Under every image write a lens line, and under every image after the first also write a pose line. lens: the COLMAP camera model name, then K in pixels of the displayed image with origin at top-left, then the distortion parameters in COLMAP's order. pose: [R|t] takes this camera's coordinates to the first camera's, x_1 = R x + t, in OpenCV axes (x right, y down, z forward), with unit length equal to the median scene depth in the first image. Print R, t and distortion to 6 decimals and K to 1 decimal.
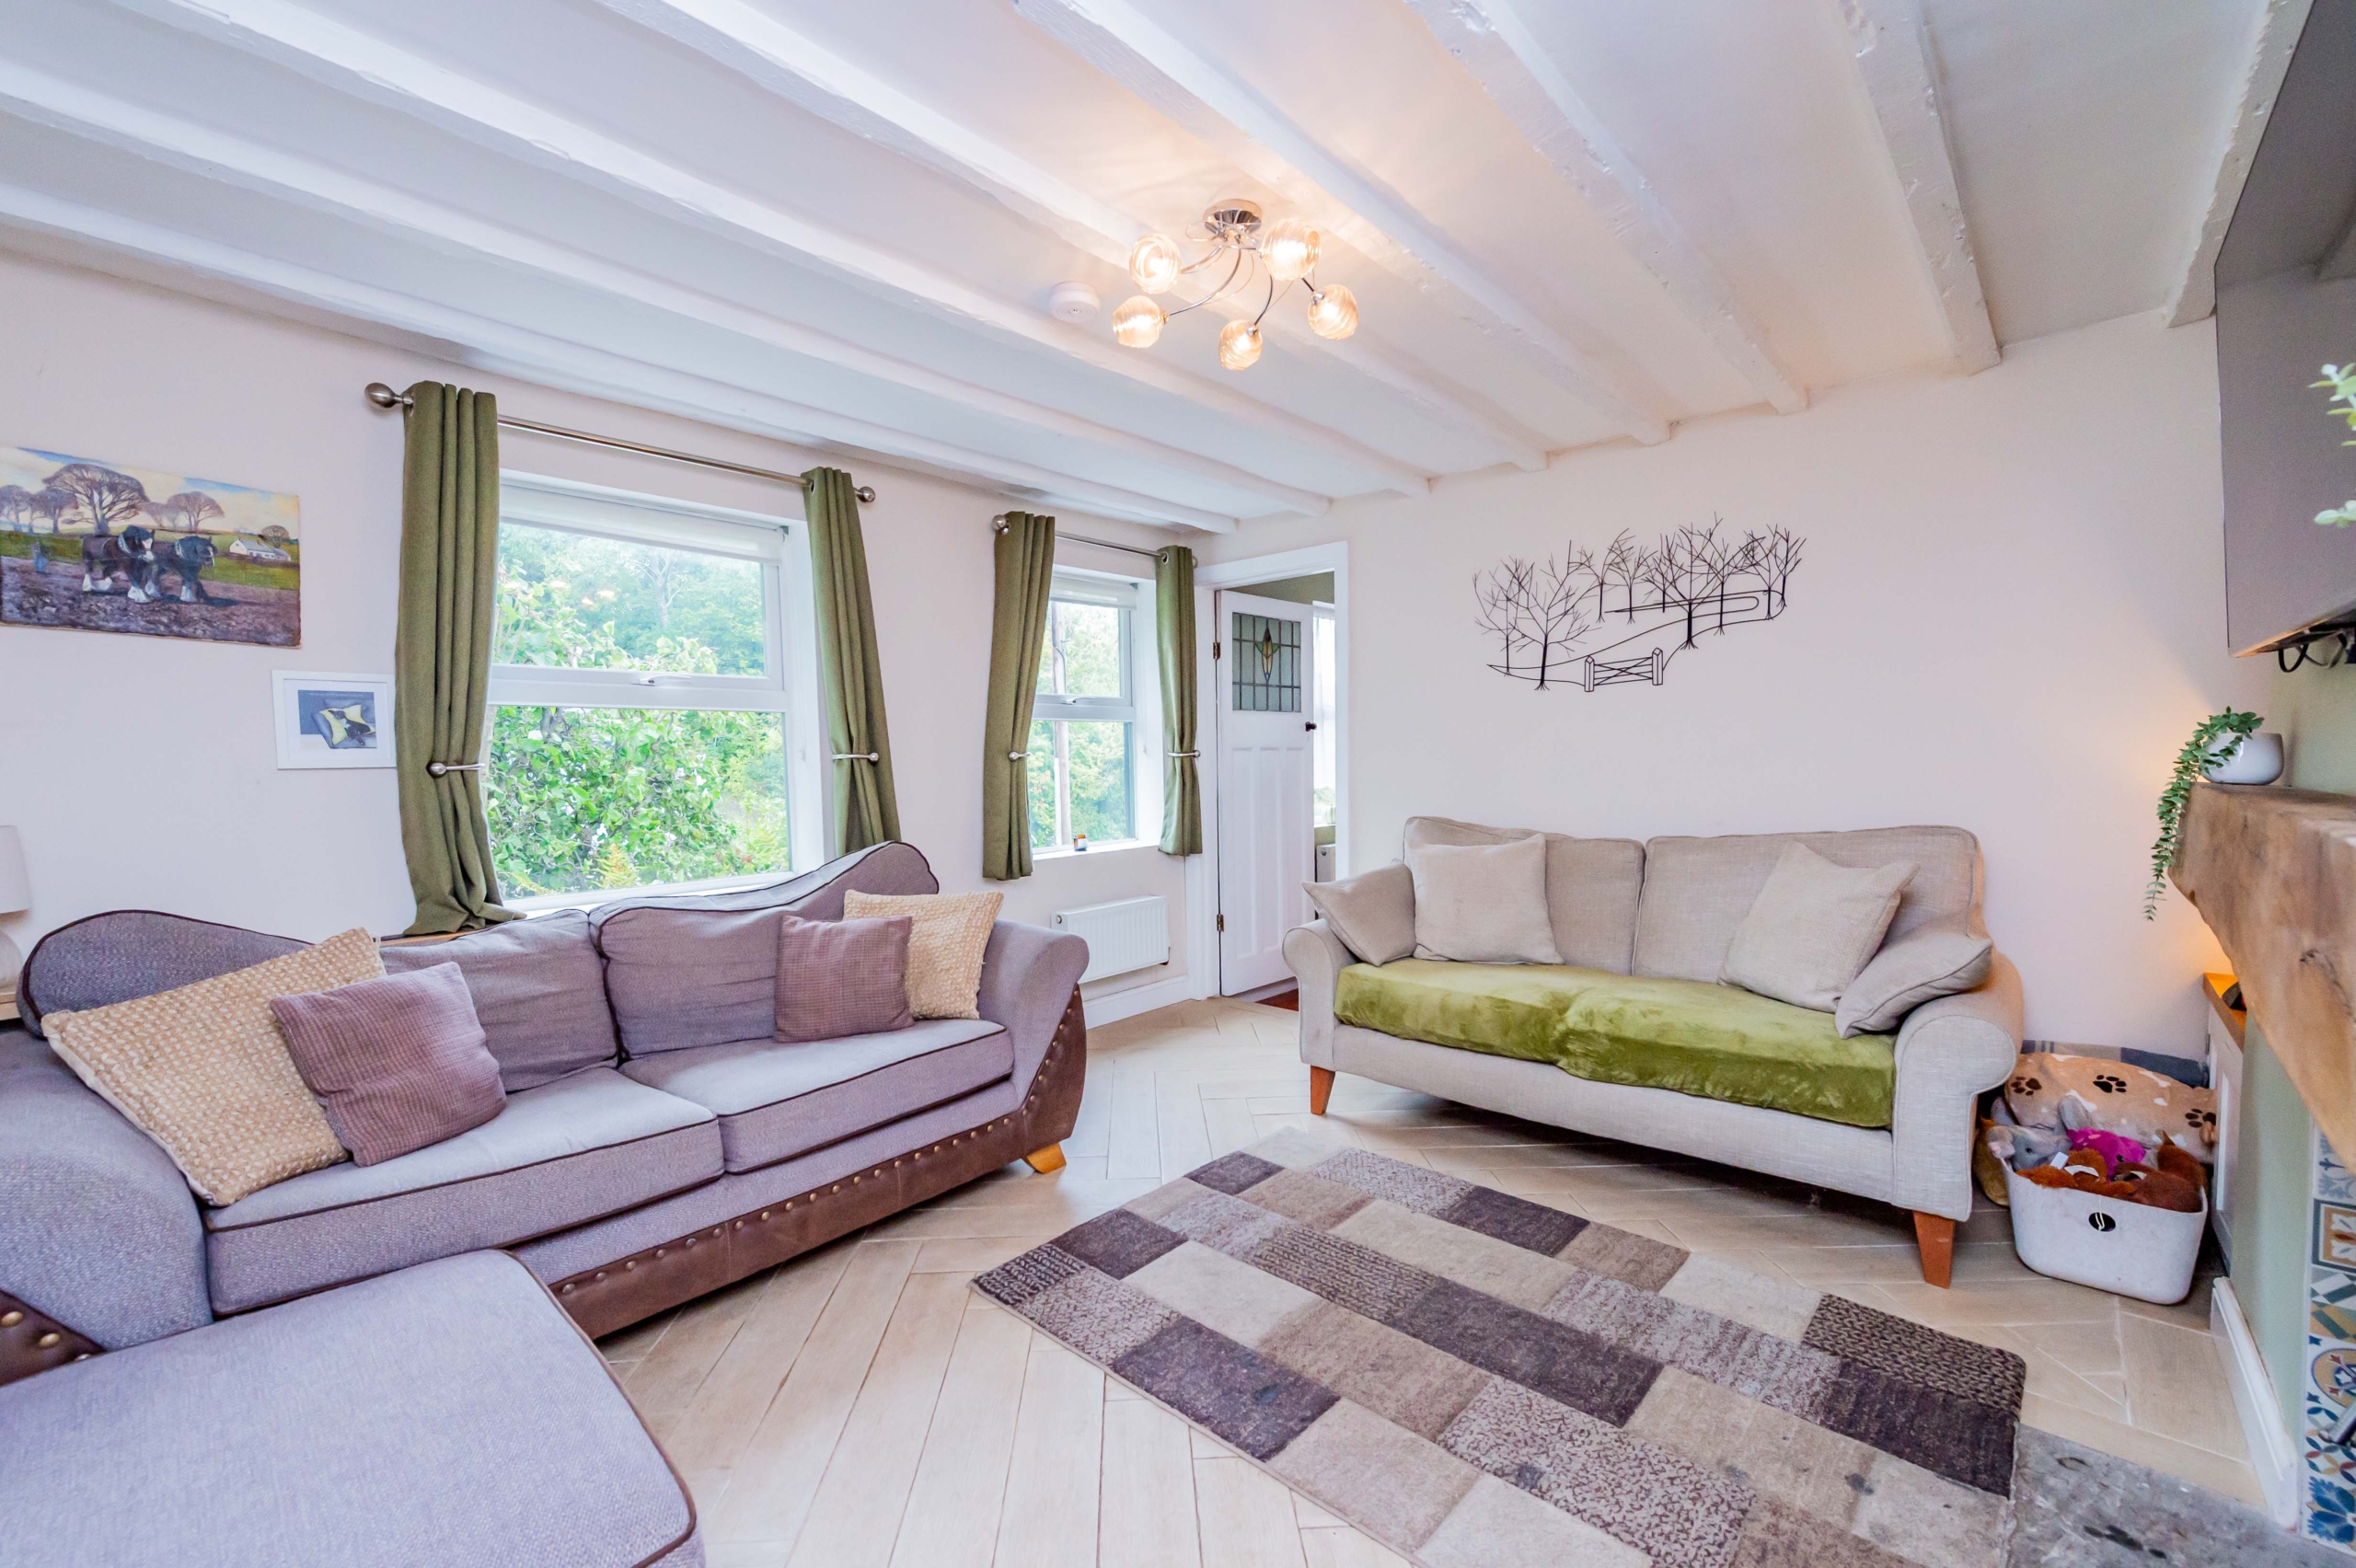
lens RADIAL K [[985.9, 0, 1175.4], [0, 985.9, 821.0], [0, 0, 1]] dist [0.019420, -0.000140]
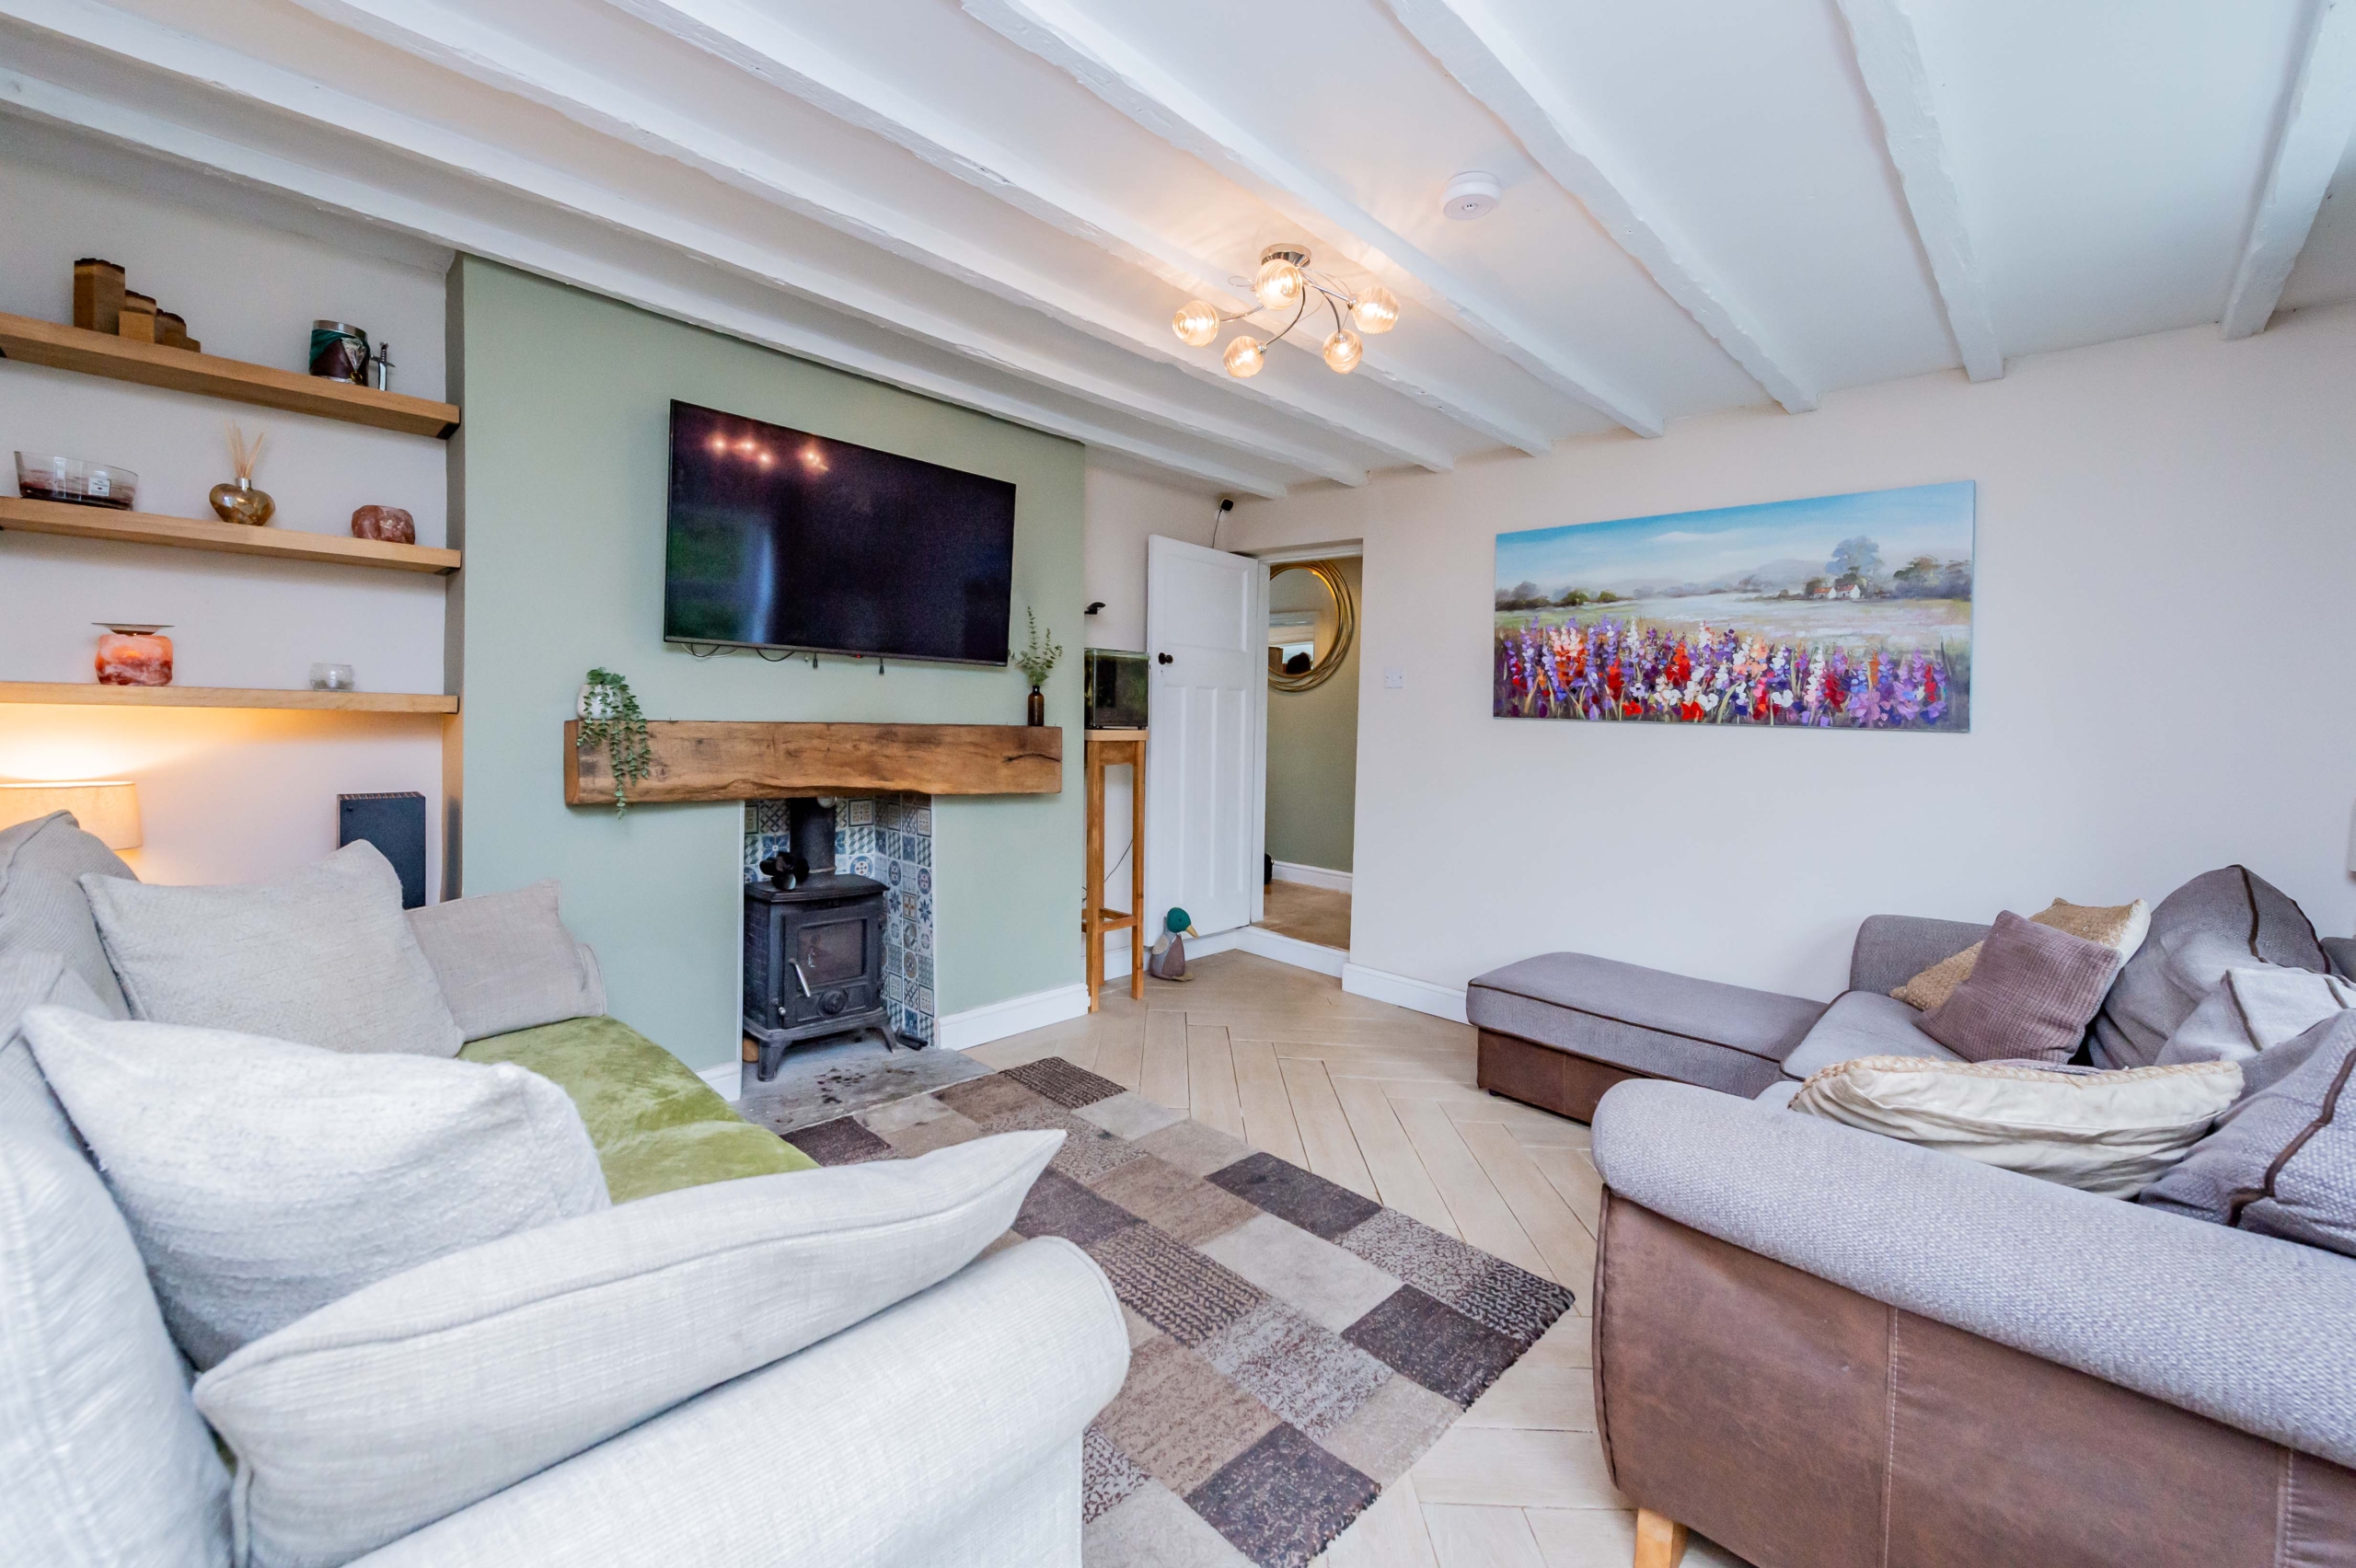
lens RADIAL K [[962.0, 0, 1186.7], [0, 962.0, 720.2], [0, 0, 1]] dist [-0.000343, -0.000161]
pose [[-0.999216, -0.020402, 0.033918, 0.108244], [-0.017957, 0.997322, 0.070894, -0.102213], [-0.035273, 0.070229, -0.996907, 1.580987]]
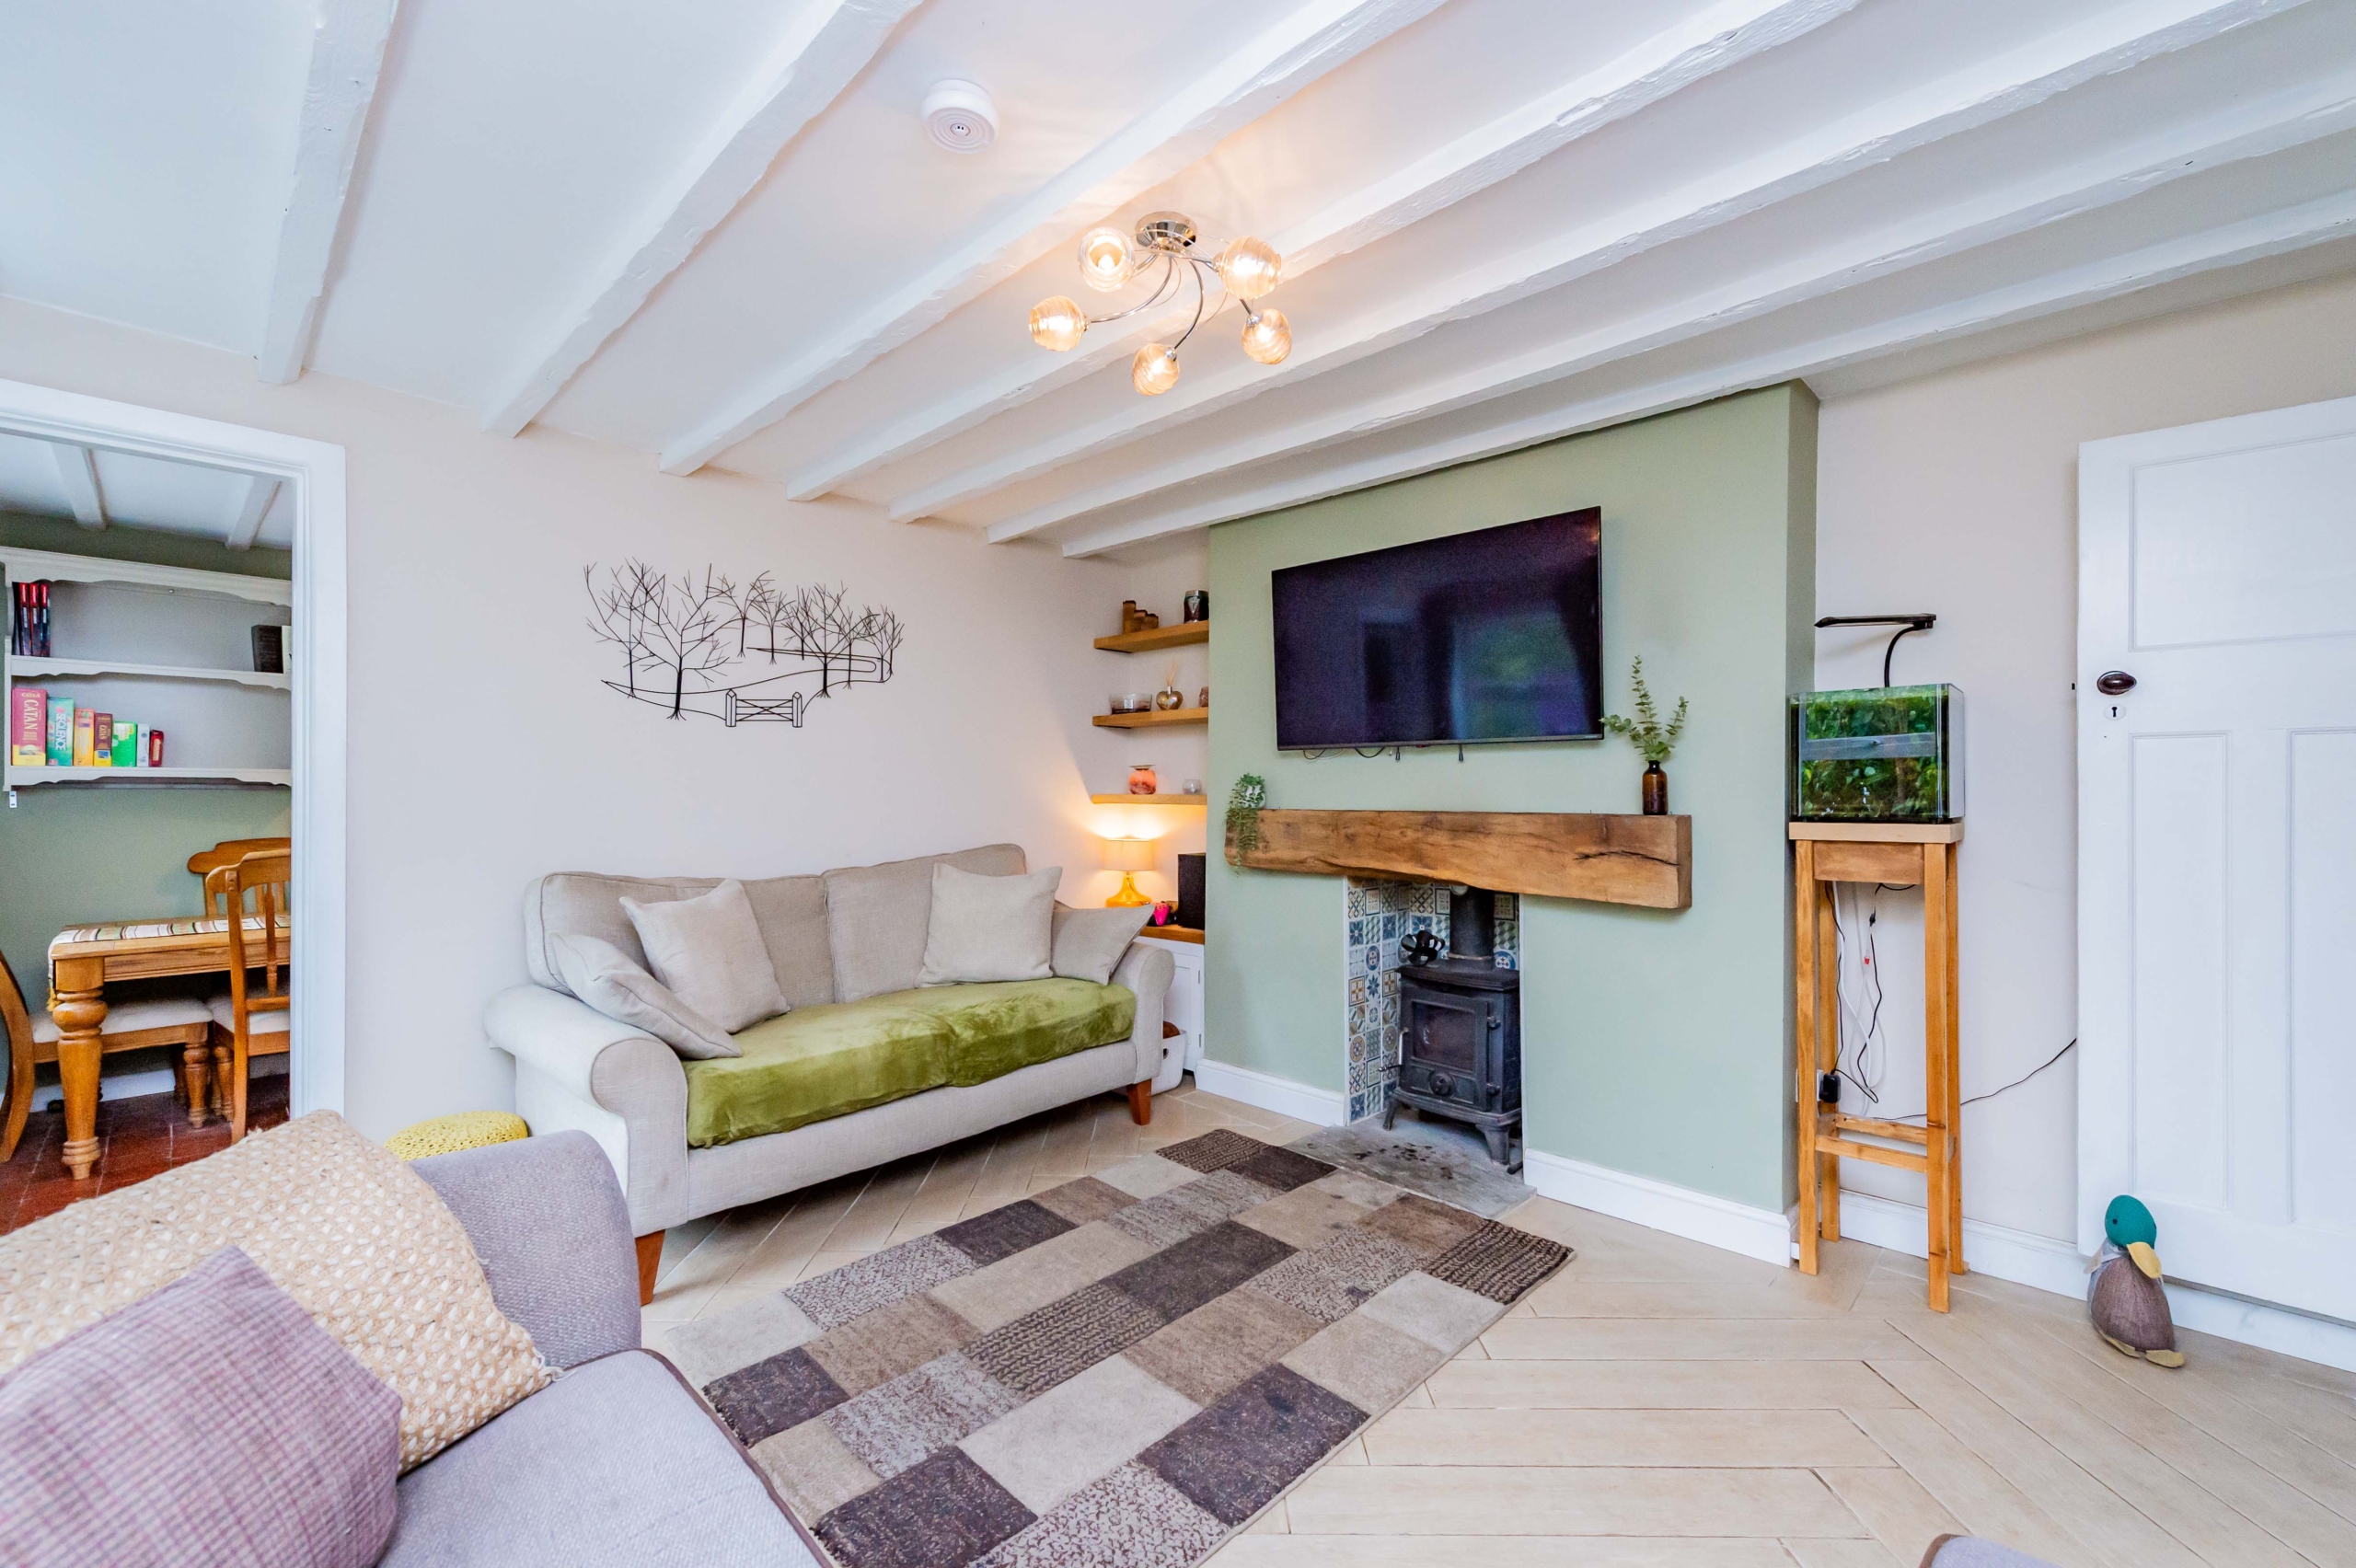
lens RADIAL K [[944.6, 0, 1171.1], [0, 944.6, 799.3], [0, 0, 1]] dist [0.018921, -0.000420]
pose [[0.041126, 0.005529, 0.999139, -0.630163], [0.062323, 0.998023, -0.008088, -0.035279], [-0.997208, 0.062602, 0.040701, 0.715943]]
